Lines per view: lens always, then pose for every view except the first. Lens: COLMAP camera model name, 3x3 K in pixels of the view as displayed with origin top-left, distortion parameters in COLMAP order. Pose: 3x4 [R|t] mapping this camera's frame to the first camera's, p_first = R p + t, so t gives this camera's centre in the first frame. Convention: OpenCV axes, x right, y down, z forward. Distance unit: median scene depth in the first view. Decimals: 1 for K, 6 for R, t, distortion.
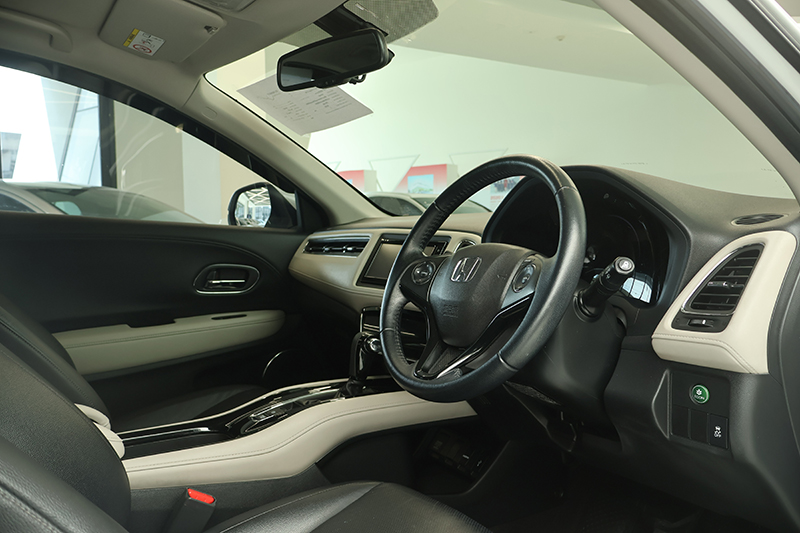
lens RADIAL K [[670.1, 0, 400.0], [0, 670.1, 266.5], [0, 0, 1]] dist [0.007862, 0.006171]
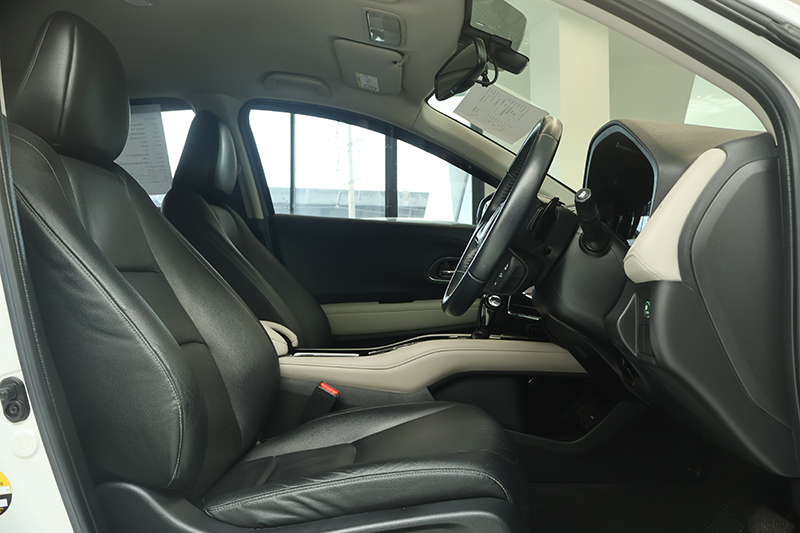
lens RADIAL K [[651.0, 0, 400.0], [0, 651.0, 266.5], [0, 0, 1]] dist [-0.002788, 0.001081]
pose [[0.847814, 0.002017, -0.530290, 0.375683], [-0.036277, 0.997871, -0.054203, 0.109052], [0.529051, 0.065192, 0.846082, -0.054454]]
